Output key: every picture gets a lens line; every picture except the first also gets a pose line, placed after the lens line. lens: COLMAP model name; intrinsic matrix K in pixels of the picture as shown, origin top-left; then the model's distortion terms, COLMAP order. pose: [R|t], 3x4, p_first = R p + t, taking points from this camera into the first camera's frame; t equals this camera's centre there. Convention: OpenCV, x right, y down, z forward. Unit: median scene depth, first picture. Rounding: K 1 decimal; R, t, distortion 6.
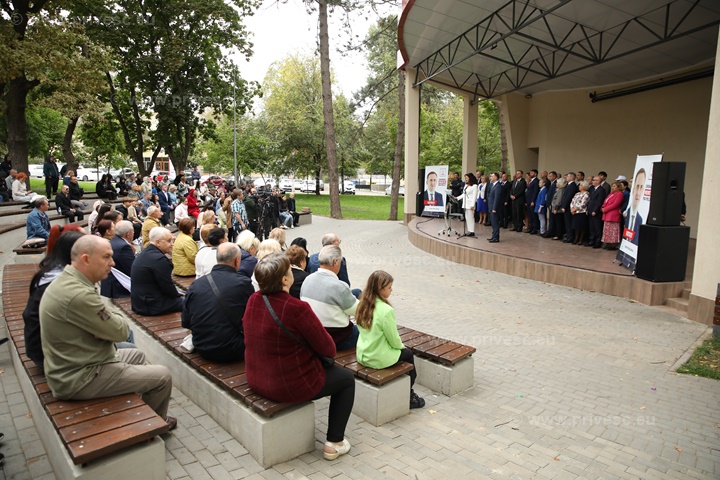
lens RADIAL K [[491.0, 0, 360.0], [0, 491.0, 240.0], [0, 0, 1]] dist [-0.003318, -0.001207]
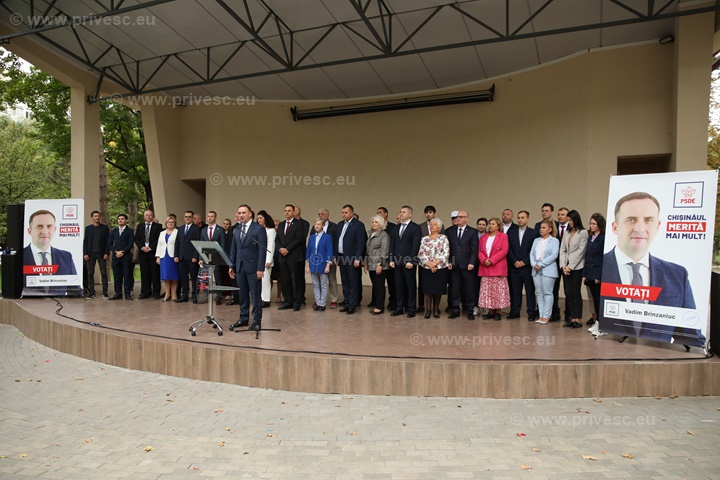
lens RADIAL K [[536.5, 0, 360.0], [0, 536.5, 240.0], [0, 0, 1]] dist [-0.024499, 0.005059]
pose [[0.583588, -0.024605, 0.811677, -0.132444], [0.113325, 0.992227, -0.051401, -0.046692], [-0.804103, 0.121981, 0.581841, 0.466602]]
